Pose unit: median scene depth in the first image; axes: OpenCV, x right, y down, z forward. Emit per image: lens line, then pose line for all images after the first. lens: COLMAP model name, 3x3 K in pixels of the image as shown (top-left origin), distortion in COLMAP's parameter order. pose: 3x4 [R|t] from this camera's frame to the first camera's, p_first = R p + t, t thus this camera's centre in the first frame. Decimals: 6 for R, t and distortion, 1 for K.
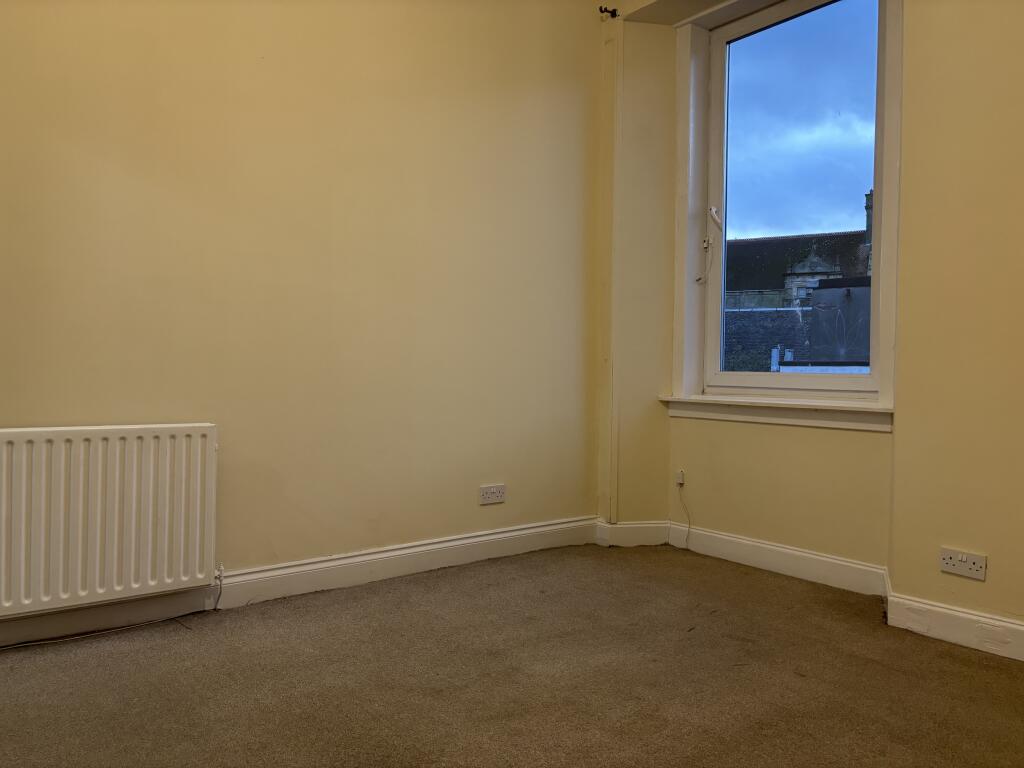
lens RADIAL K [[776.5, 0, 507.4], [0, 776.5, 379.7], [0, 0, 1]] dist [0.033525, -0.026669]
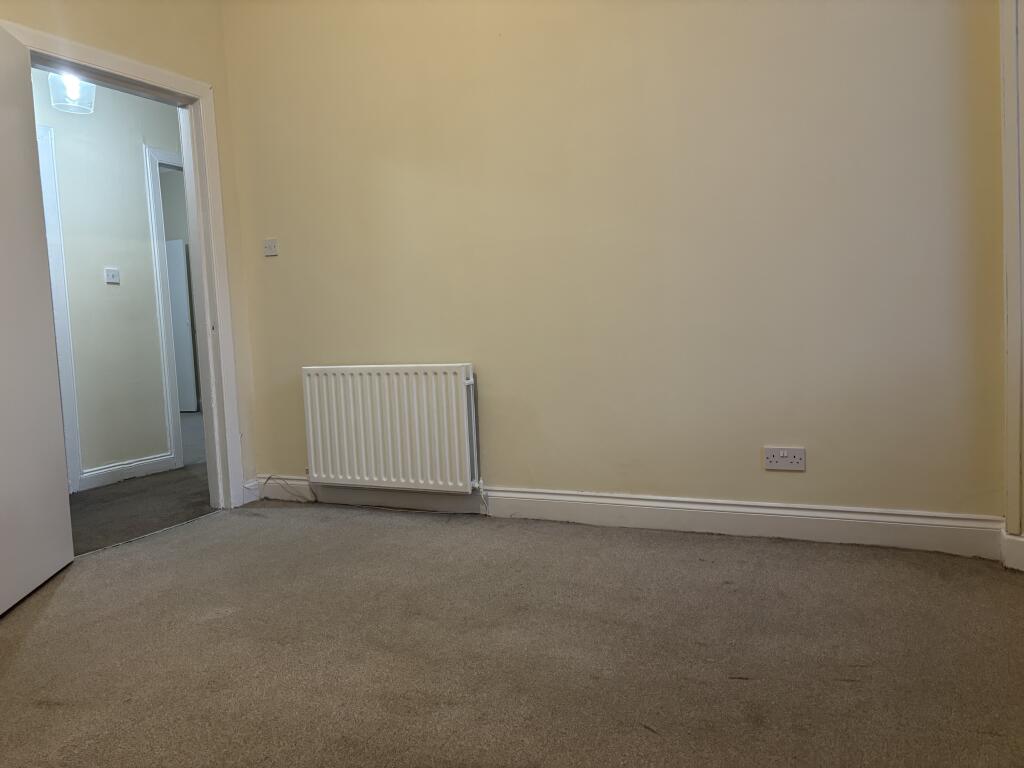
lens RADIAL K [[776.5, 0, 507.4], [0, 776.5, 384.7], [0, 0, 1]] dist [0.033525, -0.026669]
pose [[0.427940, 0.045150, -0.902679, 0.764575], [0.041686, 0.996703, 0.069616, 0.006951], [0.902845, -0.067420, 0.424647, 0.547910]]
